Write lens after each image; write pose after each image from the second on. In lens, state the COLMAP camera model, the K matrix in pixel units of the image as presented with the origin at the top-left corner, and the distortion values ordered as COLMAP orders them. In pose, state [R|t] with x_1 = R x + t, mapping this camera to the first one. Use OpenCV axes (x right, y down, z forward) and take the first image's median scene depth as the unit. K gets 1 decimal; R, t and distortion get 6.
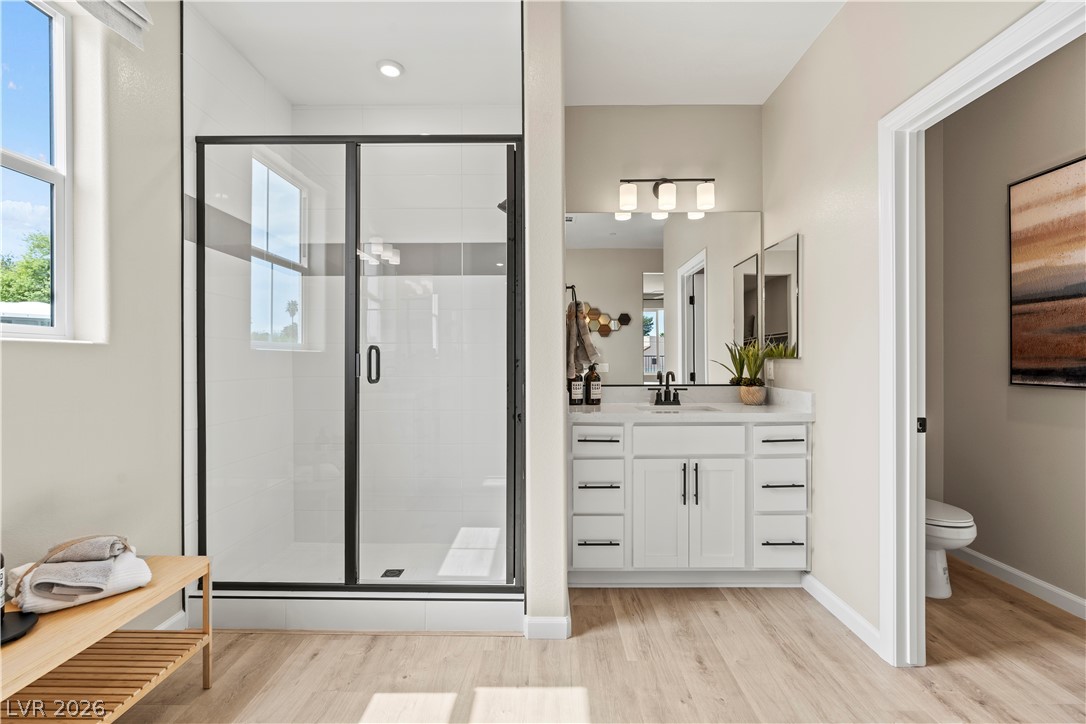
lens RADIAL K [[490.8, 0, 542.4], [0, 490.8, 362.9], [0, 0, 1]] dist [-0.009863, 0.003628]
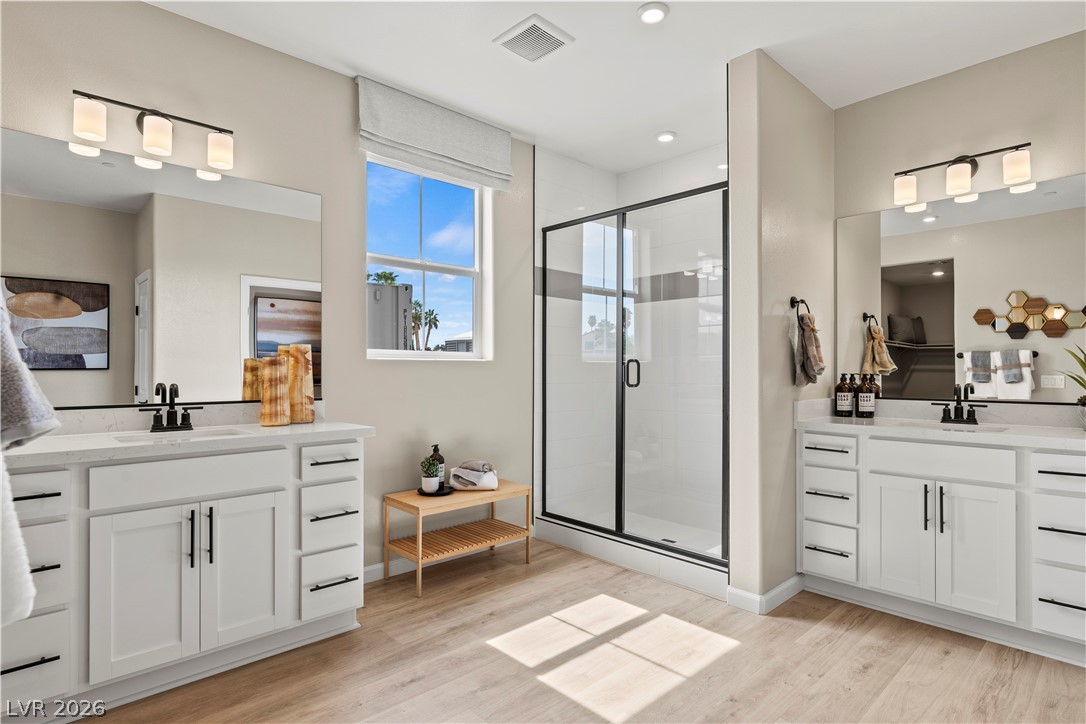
lens RADIAL K [[547.7, 0, 538.0], [0, 547.7, 368.2], [0, 0, 1]] dist [-0.005540, 0.001925]
pose [[0.694512, 0.000333, -0.719481, 0.559241], [-0.006025, 0.999968, -0.005353, -0.000737], [0.719456, 0.008053, 0.694491, -0.239046]]
